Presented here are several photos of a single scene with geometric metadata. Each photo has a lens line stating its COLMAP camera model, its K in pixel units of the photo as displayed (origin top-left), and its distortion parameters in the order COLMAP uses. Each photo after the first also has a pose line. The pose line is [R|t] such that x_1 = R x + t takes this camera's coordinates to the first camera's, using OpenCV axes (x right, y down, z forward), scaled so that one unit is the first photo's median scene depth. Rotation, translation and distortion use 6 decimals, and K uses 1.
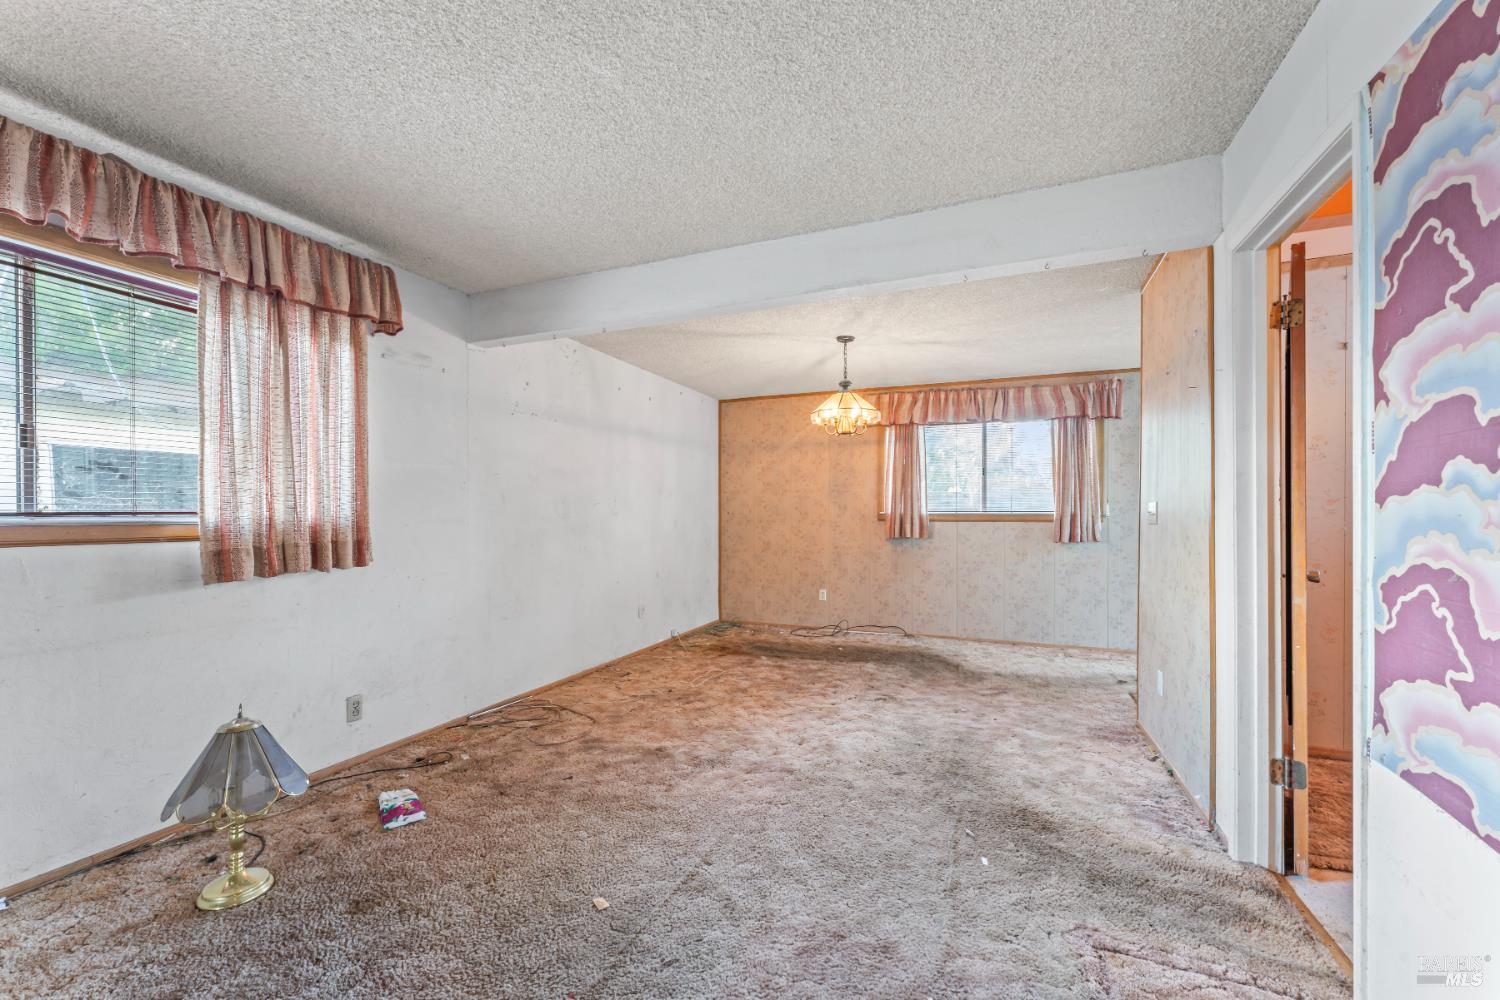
lens RADIAL K [[612.0, 0, 744.2], [0, 612.0, 508.4], [0, 0, 1]] dist [-0.000615, 0.000138]
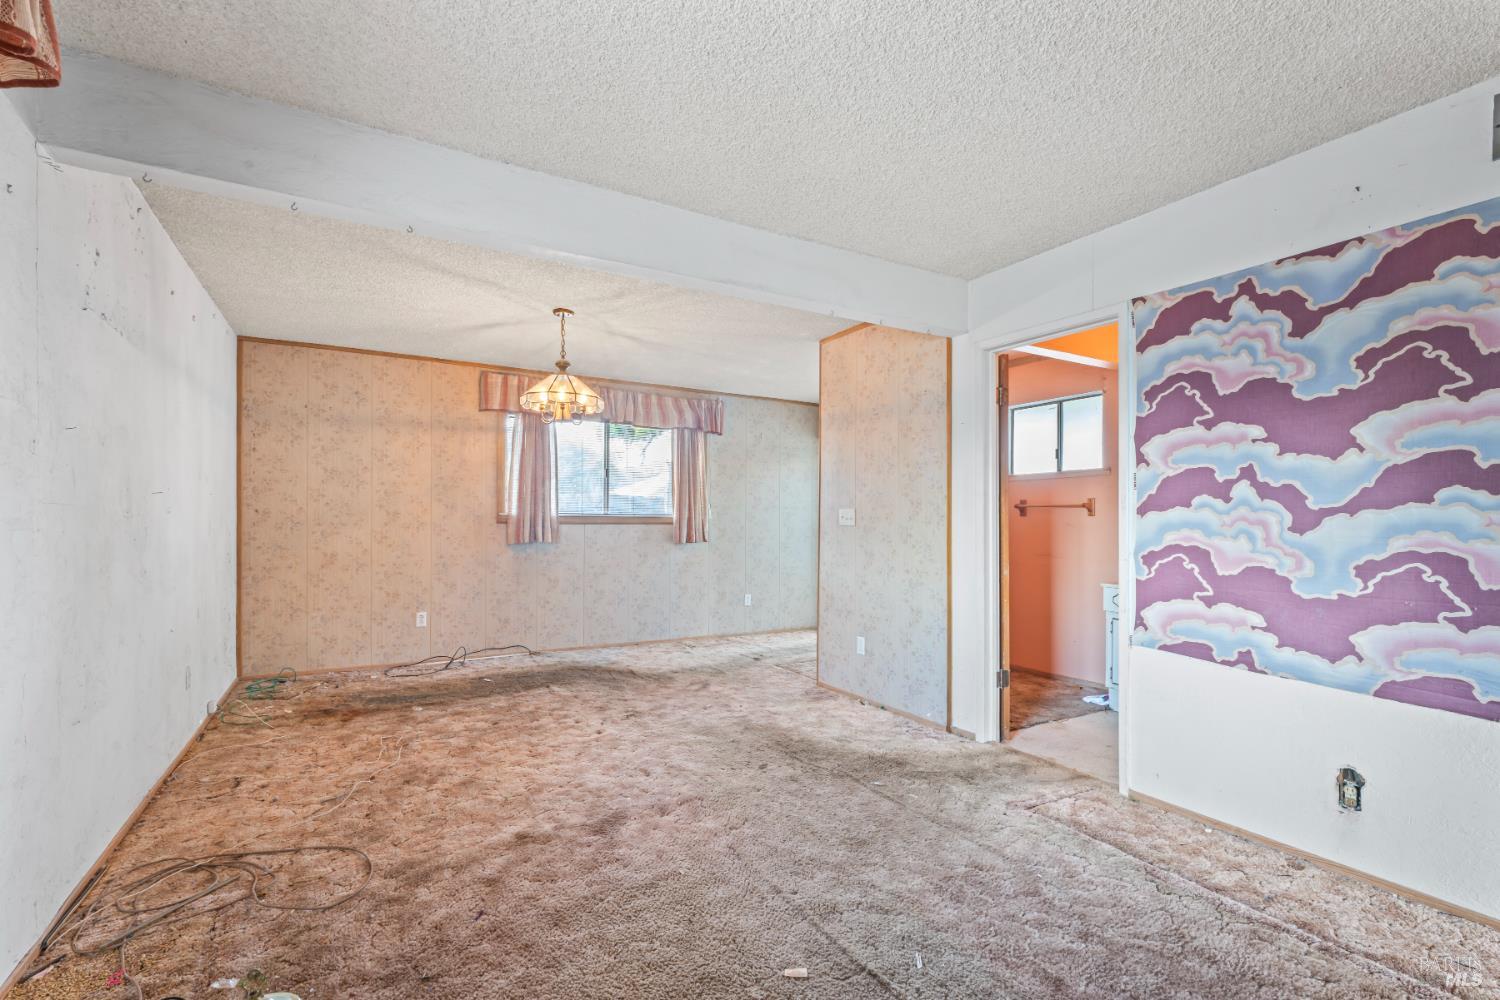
lens RADIAL K [[686.7, 0, 750.4], [0, 686.7, 511.1], [0, 0, 1]] dist [-0.002370, 0.000022]
pose [[0.595373, 0.013766, 0.803332, -0.488031], [-0.016050, 0.999857, -0.005239, 0.003632], [-0.803289, -0.009775, 0.595509, 0.226469]]
